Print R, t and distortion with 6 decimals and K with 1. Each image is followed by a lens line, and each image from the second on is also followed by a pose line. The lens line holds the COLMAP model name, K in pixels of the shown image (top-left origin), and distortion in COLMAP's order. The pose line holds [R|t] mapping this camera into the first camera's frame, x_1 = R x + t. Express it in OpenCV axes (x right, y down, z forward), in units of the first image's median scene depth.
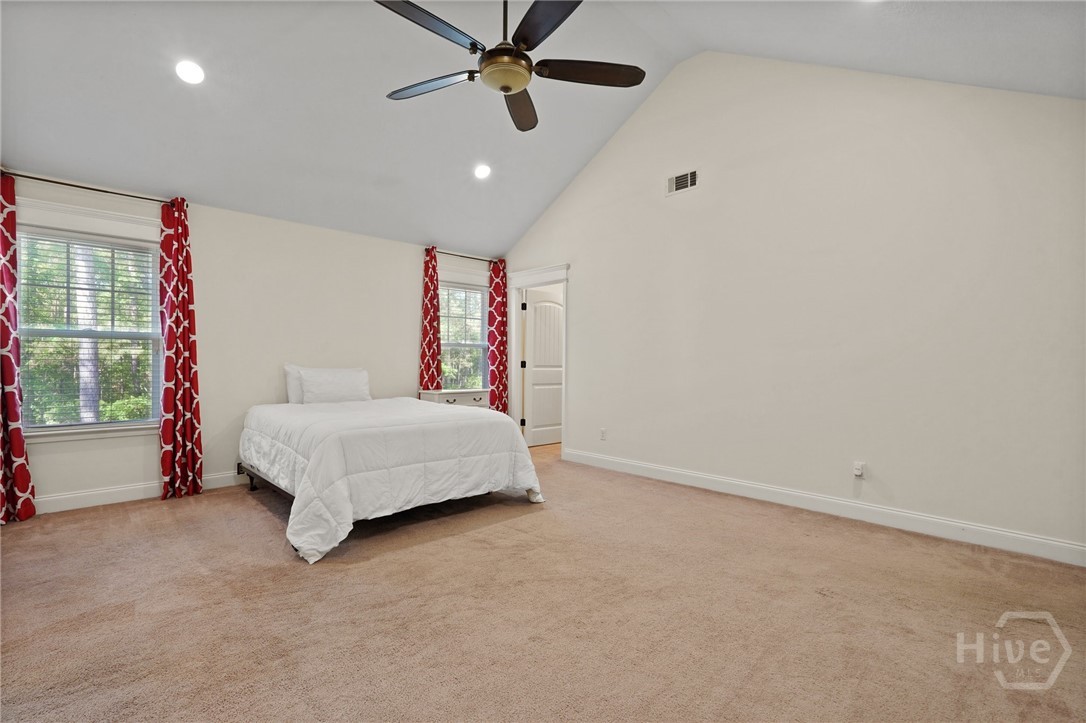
lens RADIAL K [[493.2, 0, 551.3], [0, 493.2, 361.6], [0, 0, 1]] dist [-0.015599, 0.008458]
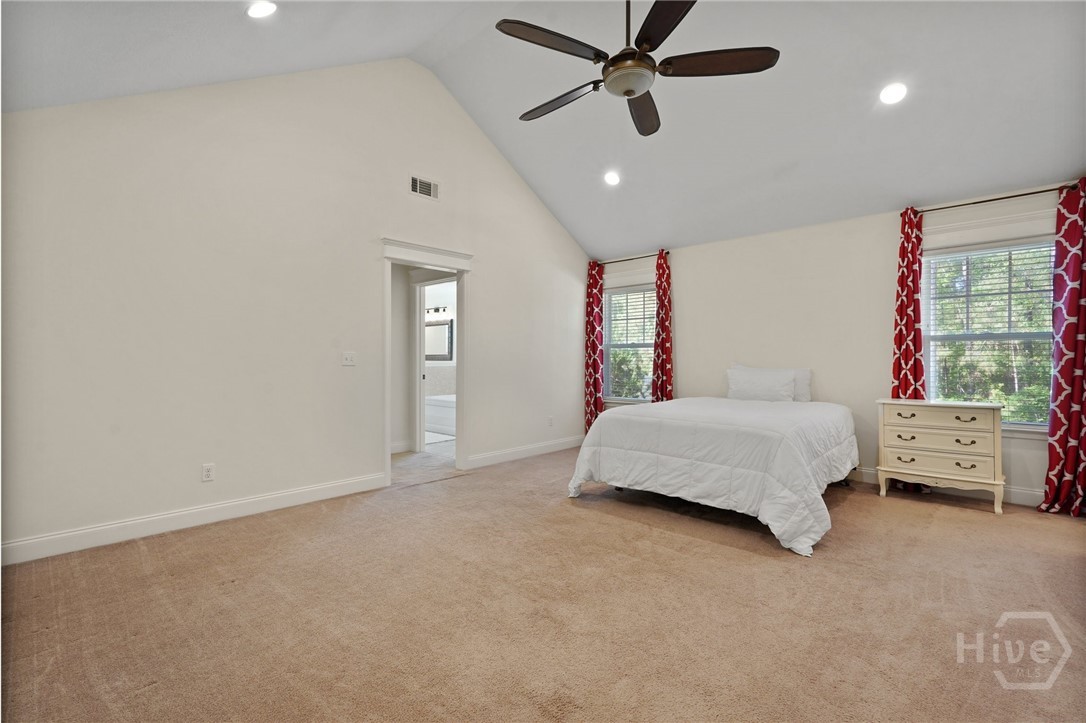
lens RADIAL K [[493.2, 0, 547.1], [0, 493.2, 364.3], [0, 0, 1]] dist [-0.015599, 0.008458]
pose [[0.040220, 0.000743, -0.999191, 0.799065], [-0.001682, 0.999998, 0.000676, 0.007649], [0.999189, 0.001654, 0.040221, 0.699369]]
